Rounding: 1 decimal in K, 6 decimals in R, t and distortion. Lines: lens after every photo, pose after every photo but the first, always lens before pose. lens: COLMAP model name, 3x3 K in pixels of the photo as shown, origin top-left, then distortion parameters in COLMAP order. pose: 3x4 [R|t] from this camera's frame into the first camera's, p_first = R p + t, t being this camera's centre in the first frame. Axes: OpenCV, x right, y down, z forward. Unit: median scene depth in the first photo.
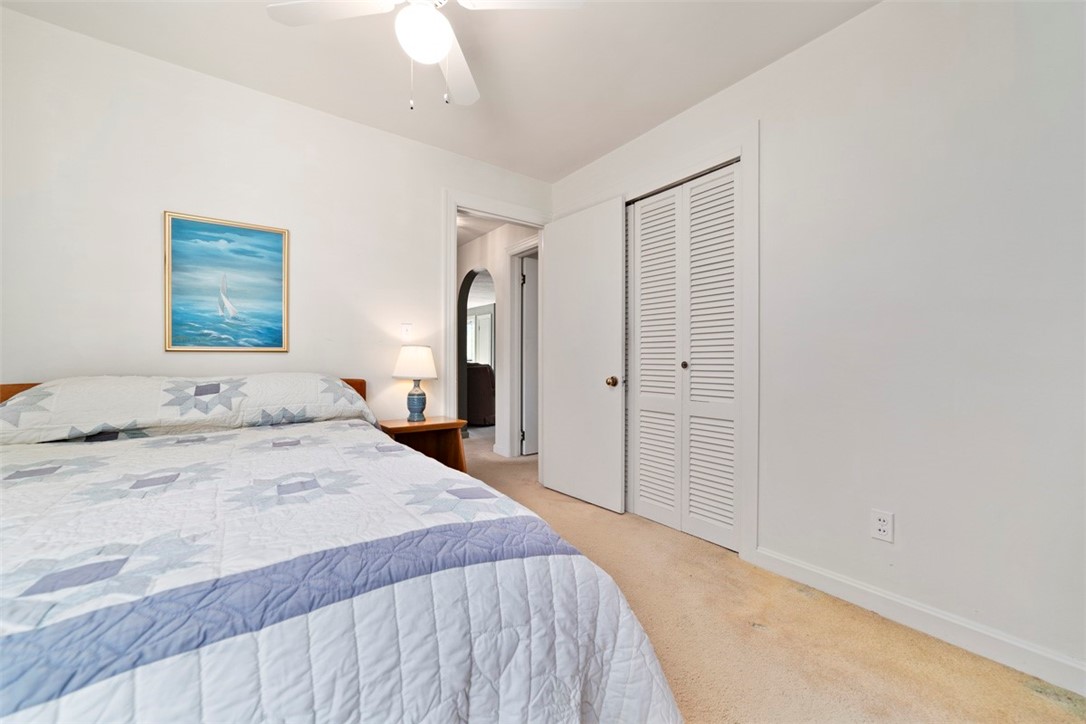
lens RADIAL K [[436.4, 0, 547.7], [0, 436.4, 358.5], [0, 0, 1]] dist [-0.002603, 0.000331]
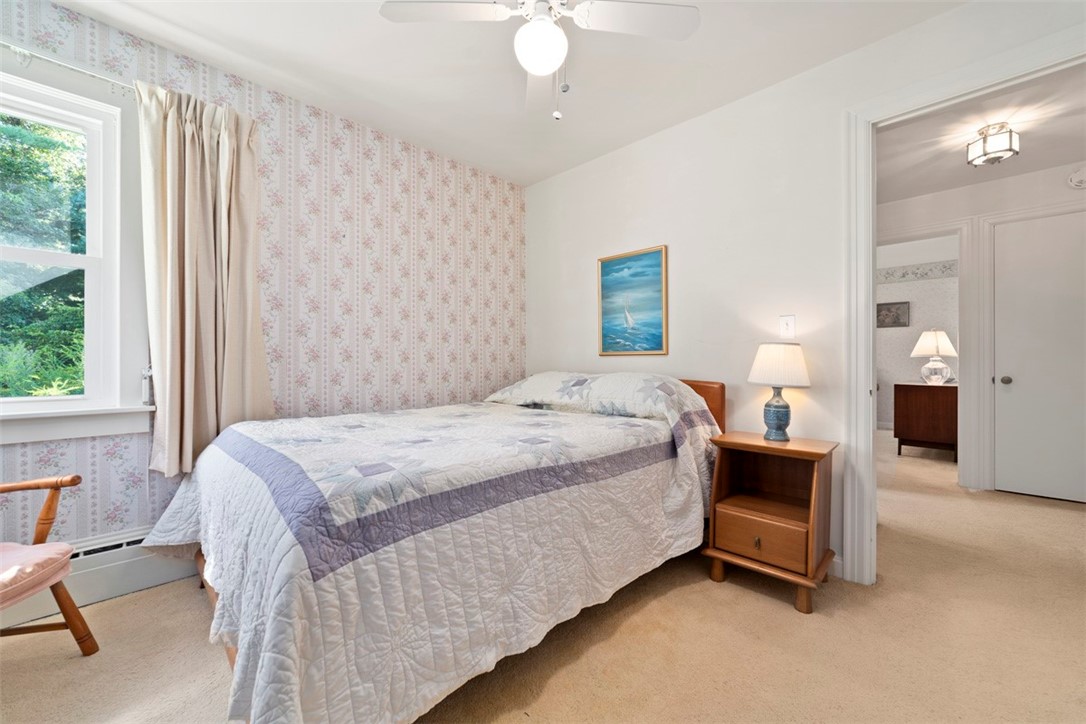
lens RADIAL K [[436.4, 0, 547.7], [0, 436.4, 358.5], [0, 0, 1]] dist [-0.002603, 0.000331]
pose [[0.162100, -0.005999, -0.986756, 0.478682], [0.003293, 0.999979, -0.005538, 0.000408], [0.986769, -0.002352, 0.162116, 0.549613]]
